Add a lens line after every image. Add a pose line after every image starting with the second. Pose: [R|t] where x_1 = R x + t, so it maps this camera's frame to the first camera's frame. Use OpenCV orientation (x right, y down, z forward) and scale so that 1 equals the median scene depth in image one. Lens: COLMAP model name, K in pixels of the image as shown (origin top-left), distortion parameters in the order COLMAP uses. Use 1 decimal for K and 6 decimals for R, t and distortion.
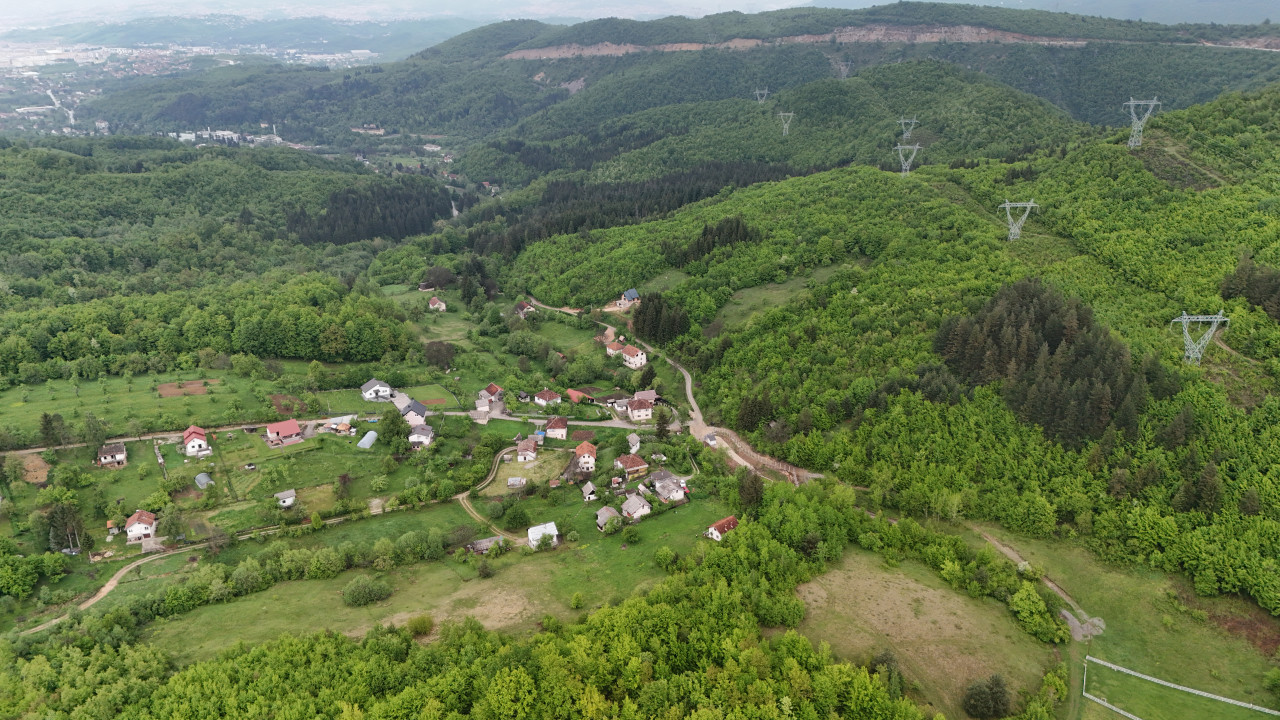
lens RADIAL K [[937.8, 0, 636.9], [0, 937.8, 354.5], [0, 0, 1]] dist [0.100340, -0.098483]
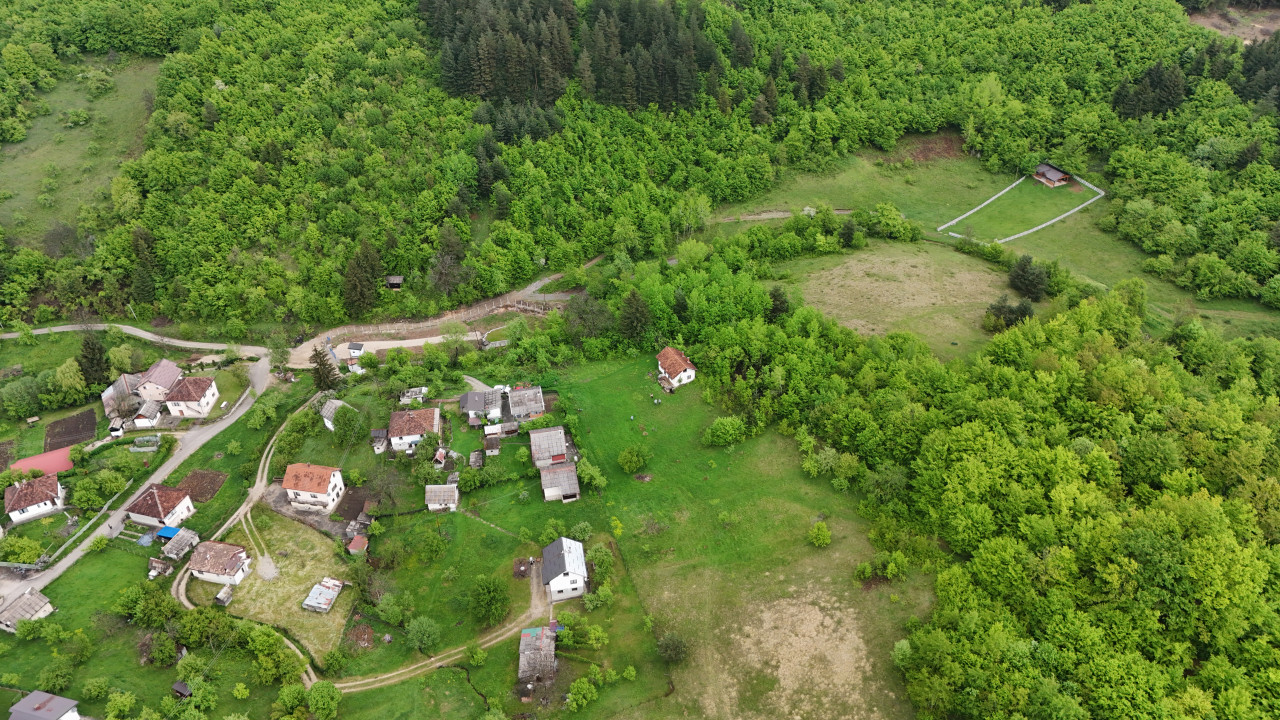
lens RADIAL K [[937.8, 0, 636.9], [0, 937.8, 354.5], [0, 0, 1]] dist [0.100340, -0.098483]
pose [[0.261666, -0.540802, 0.799415, -0.396093], [0.373861, 0.820403, 0.432628, -0.113887], [-0.889808, 0.185666, 0.416856, 0.608618]]
